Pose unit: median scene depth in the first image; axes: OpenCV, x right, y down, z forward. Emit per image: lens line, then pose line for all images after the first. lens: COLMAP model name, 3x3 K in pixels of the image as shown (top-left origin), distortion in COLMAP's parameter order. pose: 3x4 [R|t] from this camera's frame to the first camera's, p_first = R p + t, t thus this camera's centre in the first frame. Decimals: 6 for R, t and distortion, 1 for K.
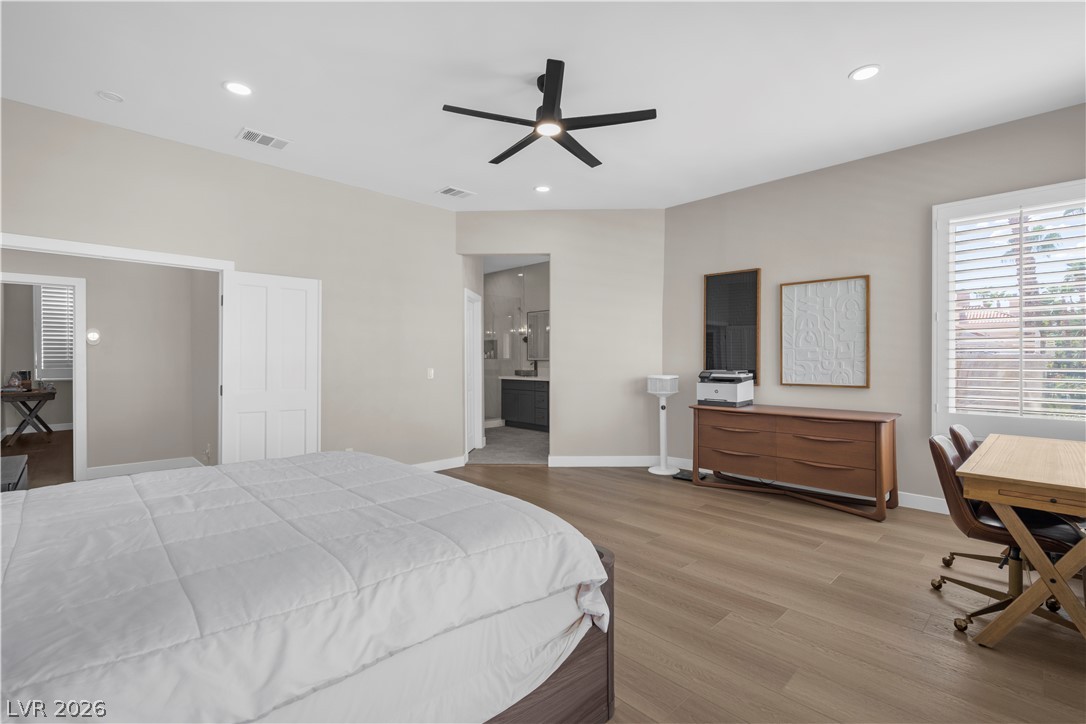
lens RADIAL K [[495.4, 0, 545.3], [0, 495.4, 352.2], [0, 0, 1]] dist [-0.000244, 0.000210]
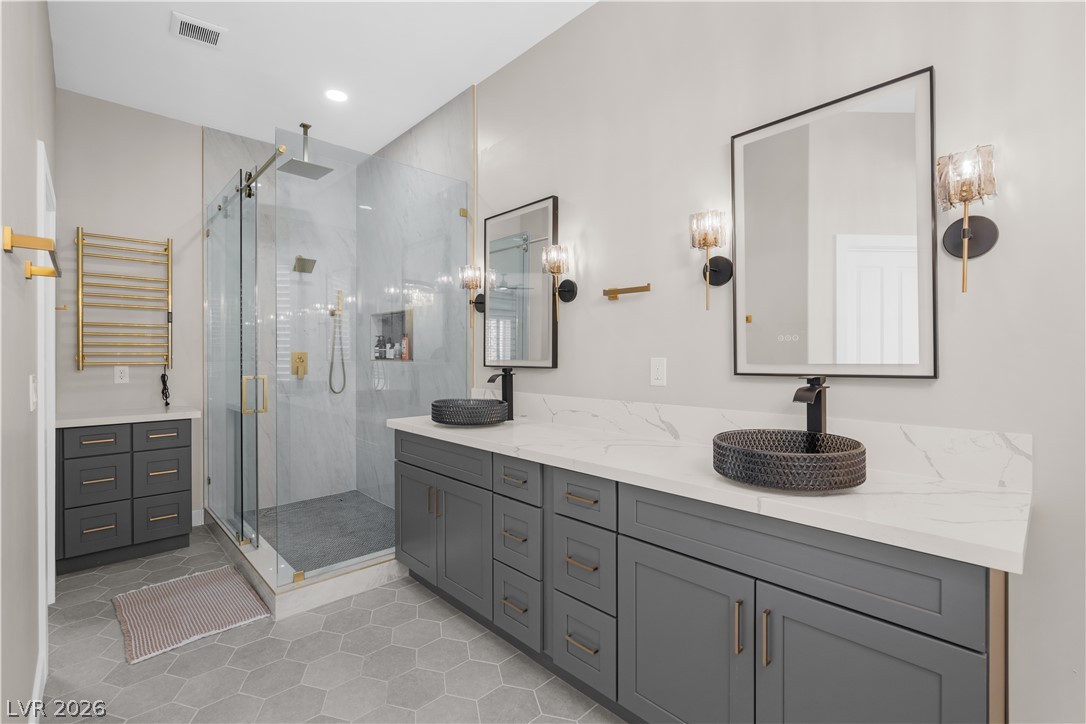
lens RADIAL K [[489.3, 0, 541.2], [0, 489.3, 361.5], [0, 0, 1]] dist [-0.004121, 0.000241]
pose [[0.999770, 0.002108, -0.021336, 0.007892], [-0.001640, 0.999758, 0.021959, 0.005951], [0.021377, -0.021919, 0.999531, 0.677971]]
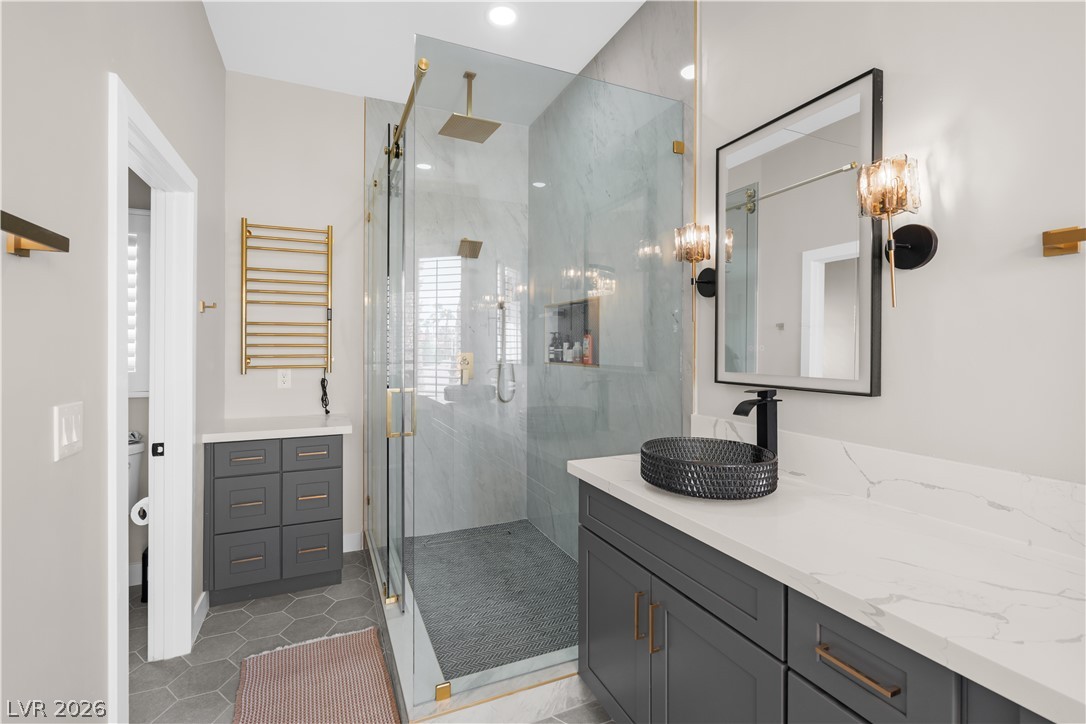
lens RADIAL K [[495.4, 0, 545.3], [0, 495.4, 352.2], [0, 0, 1]] dist [-0.000244, 0.000210]
pose [[0.938380, 0.006679, -0.345540, -0.031760], [-0.000073, 0.999817, 0.019127, -0.000078], [0.345605, -0.017924, 0.938209, 0.782273]]
